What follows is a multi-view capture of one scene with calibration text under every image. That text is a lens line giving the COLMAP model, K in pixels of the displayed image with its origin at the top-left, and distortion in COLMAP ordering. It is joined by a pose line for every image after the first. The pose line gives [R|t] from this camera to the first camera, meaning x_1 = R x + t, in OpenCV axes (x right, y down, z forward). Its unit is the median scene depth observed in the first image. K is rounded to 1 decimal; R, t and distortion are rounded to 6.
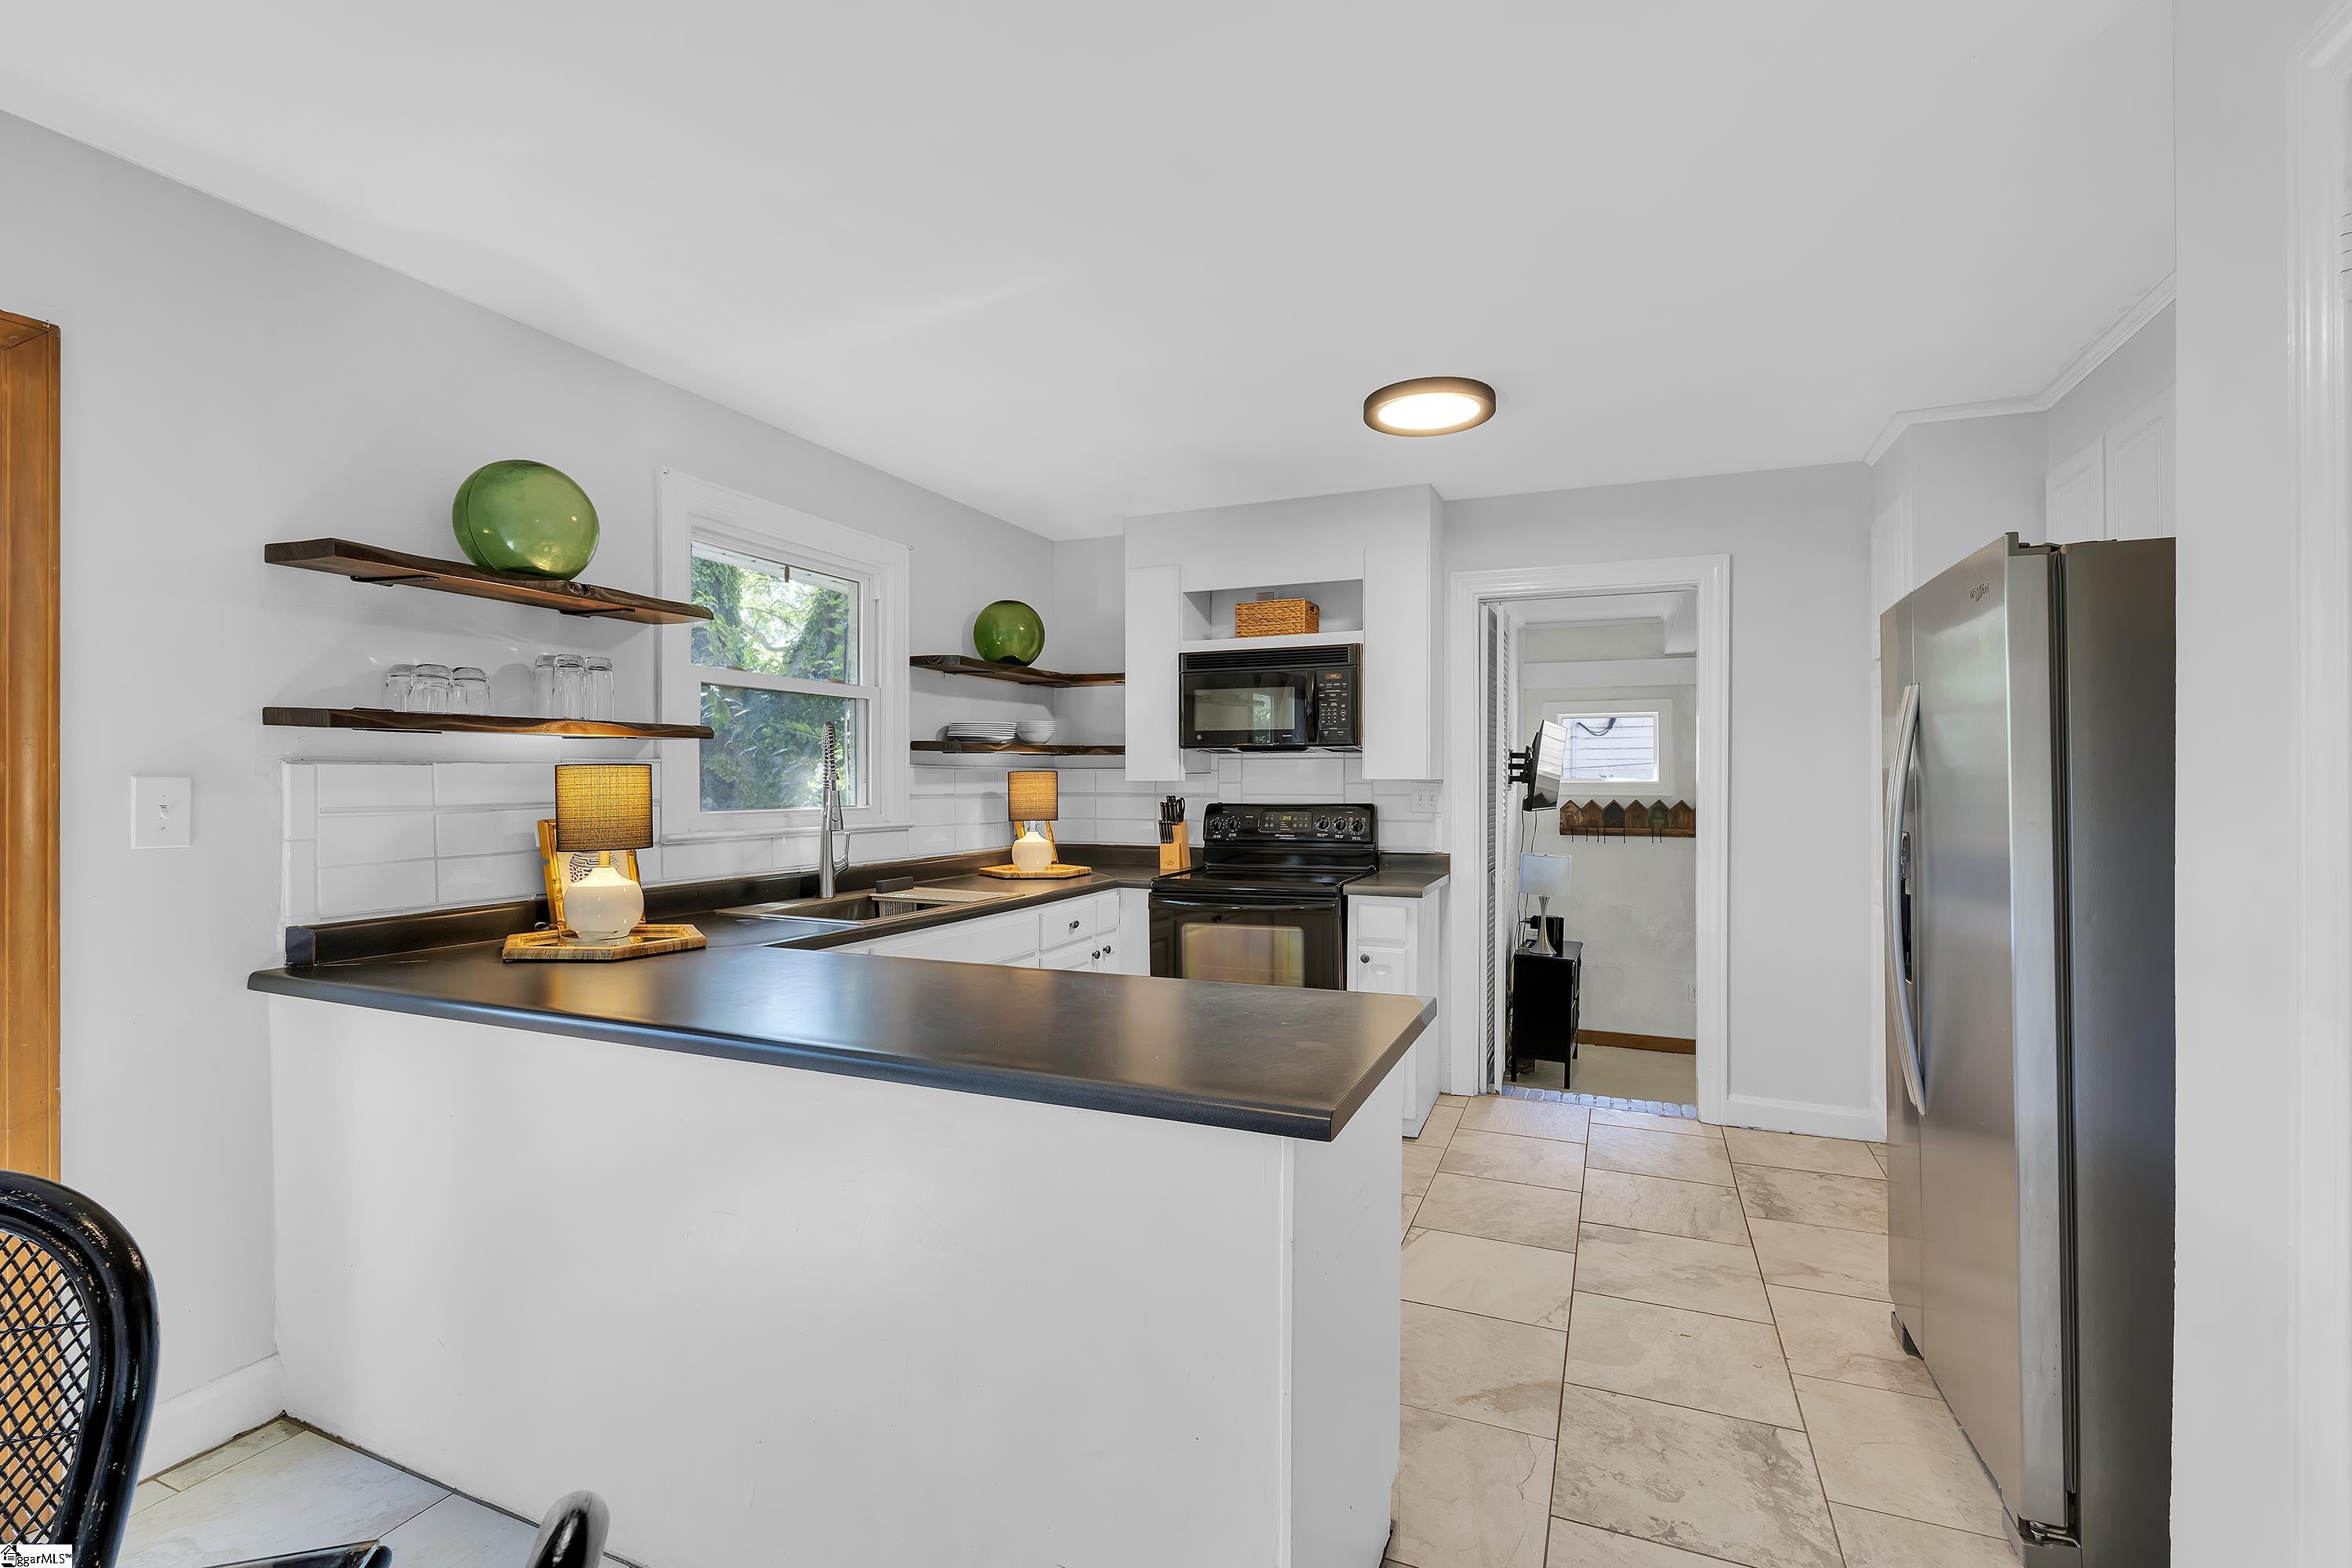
lens RADIAL K [[1045.6, 0, 1176.0], [0, 1045.6, 784.0], [0, 0, 1]] dist [-0.000874, 0.000164]
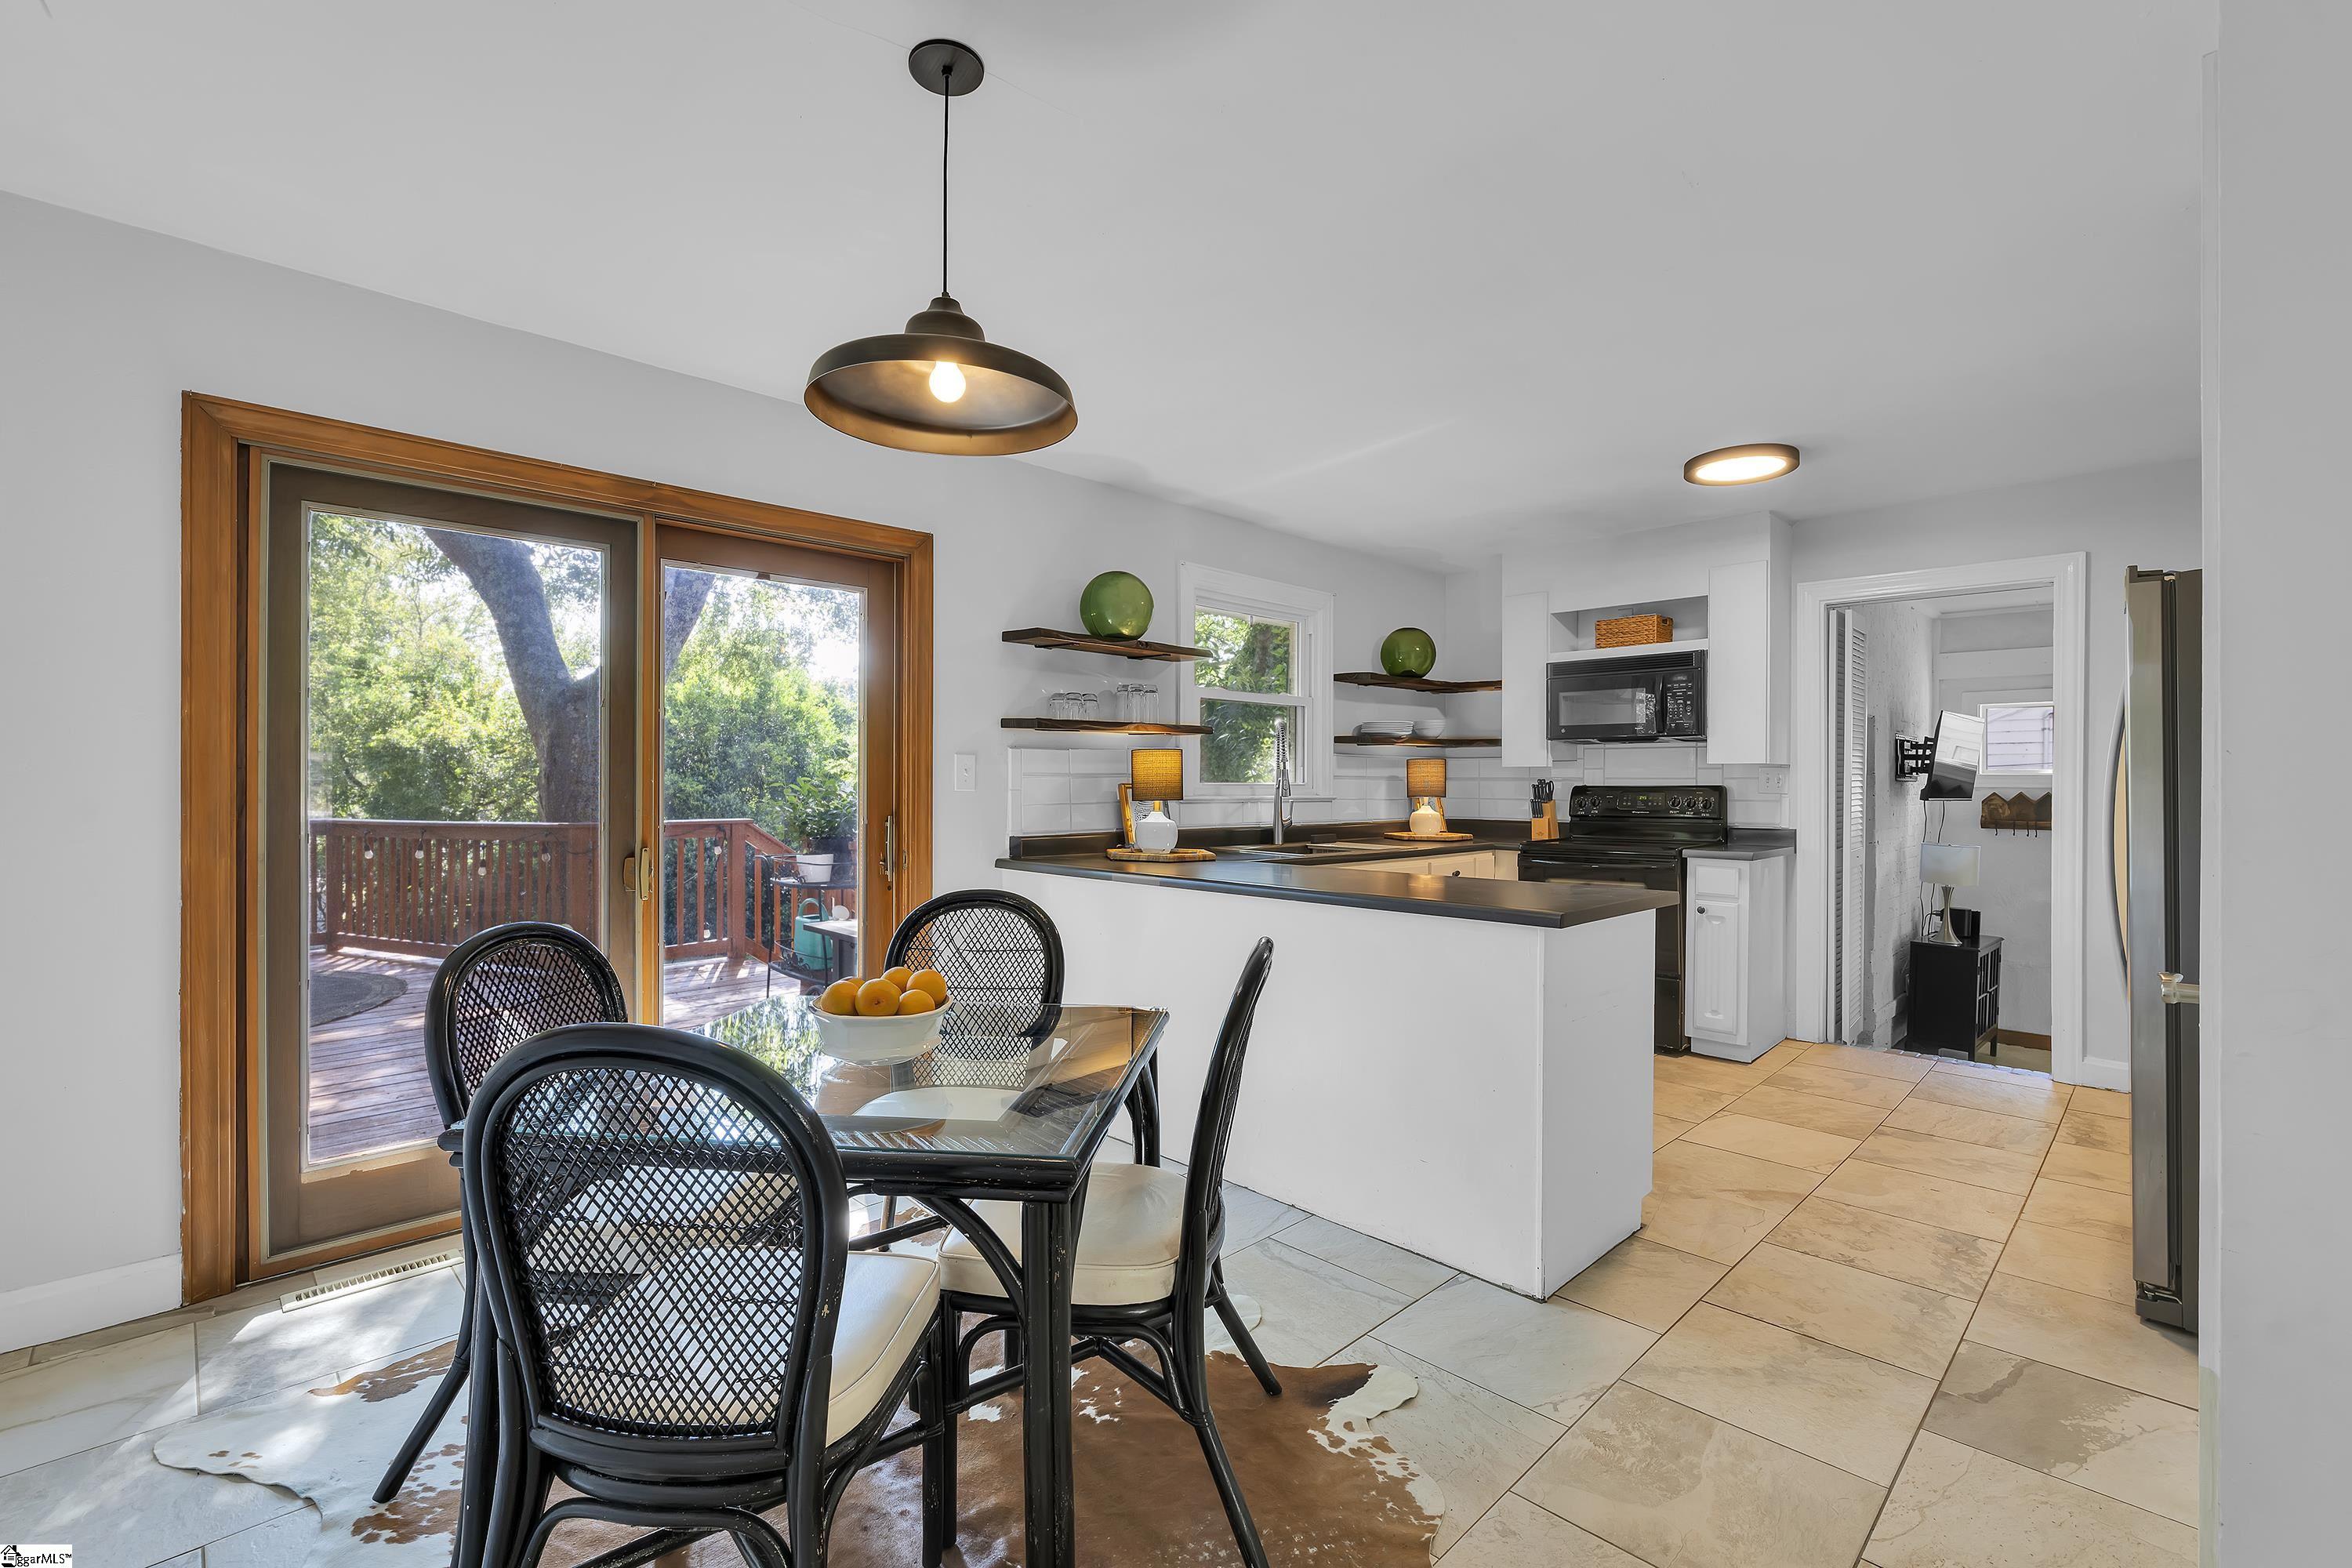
lens RADIAL K [[1022.8, 0, 1176.0], [0, 1022.8, 784.0], [0, 0, 1]] dist [-0.003887, -0.000173]
pose [[0.924946, 0.004811, -0.380068, 0.059401], [-0.005816, 0.999982, -0.001496, 0.023156], [0.380054, 0.003594, 0.924957, -0.295724]]
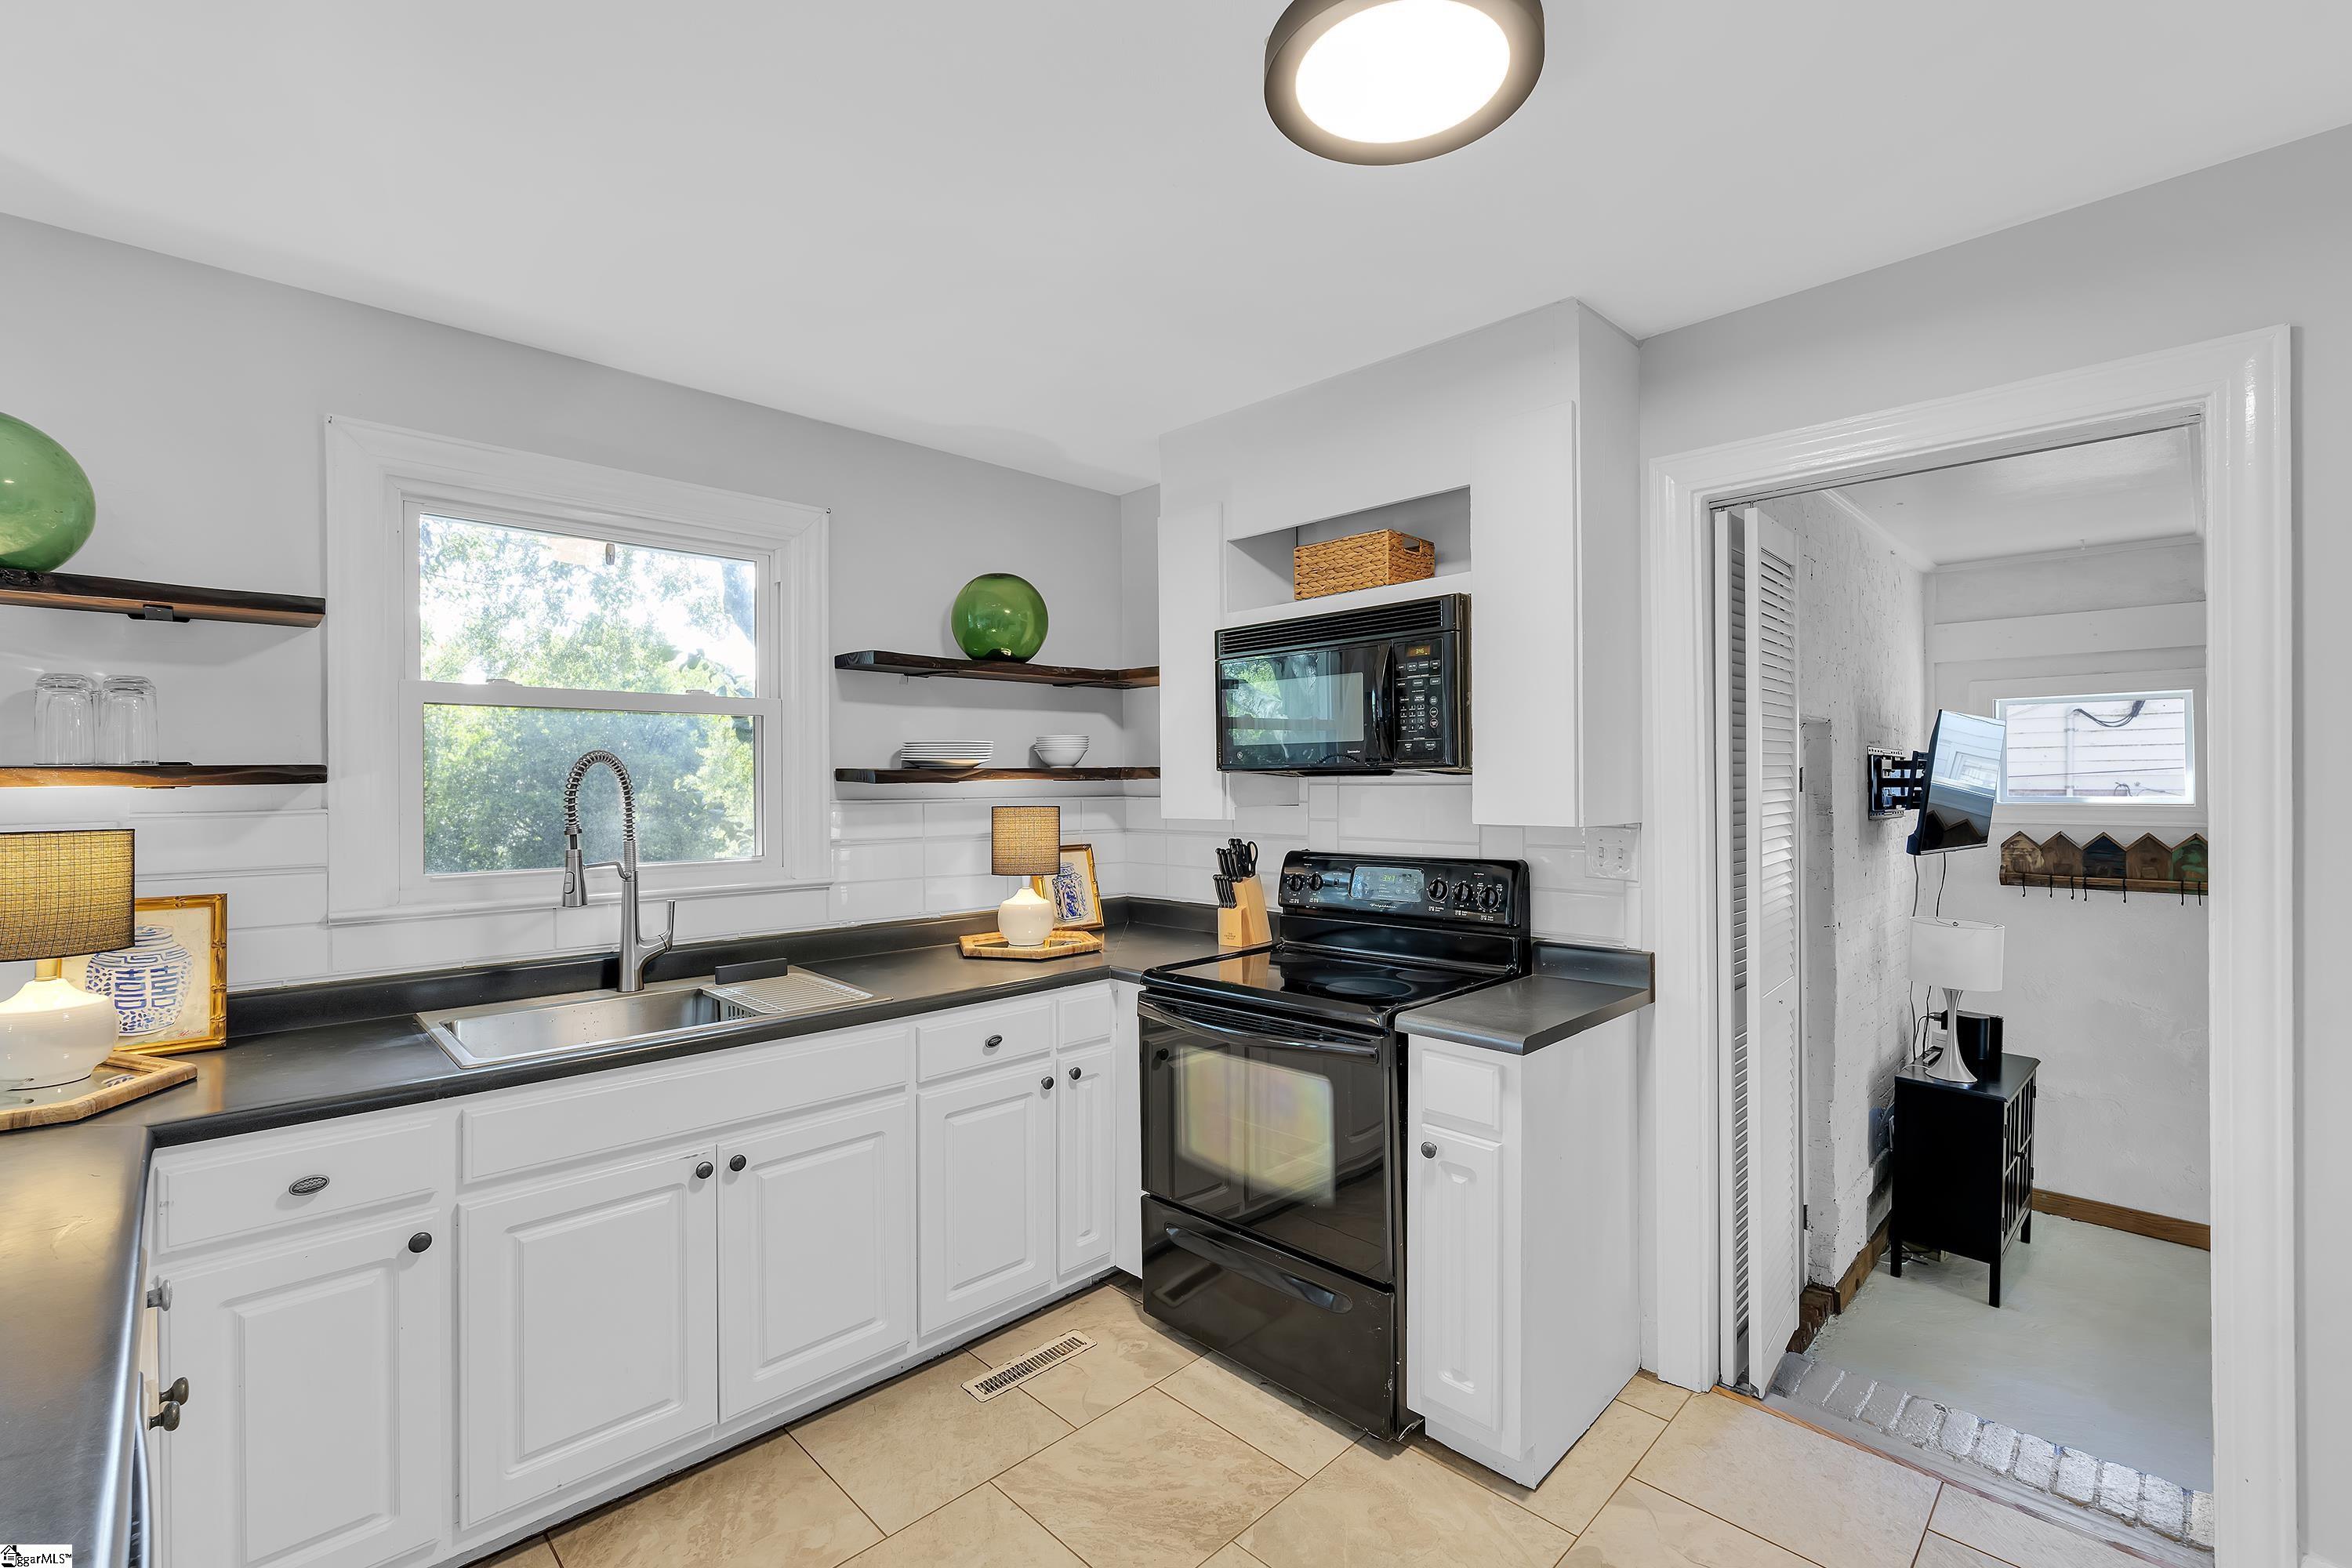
lens RADIAL K [[1022.8, 0, 1176.0], [0, 1022.8, 784.0], [0, 0, 1]] dist [-0.003887, -0.000173]
pose [[0.926371, -0.005958, -0.376564, 0.233525], [0.004908, 0.999981, -0.003748, -0.024959], [0.376579, 0.001624, 0.926383, 0.391564]]
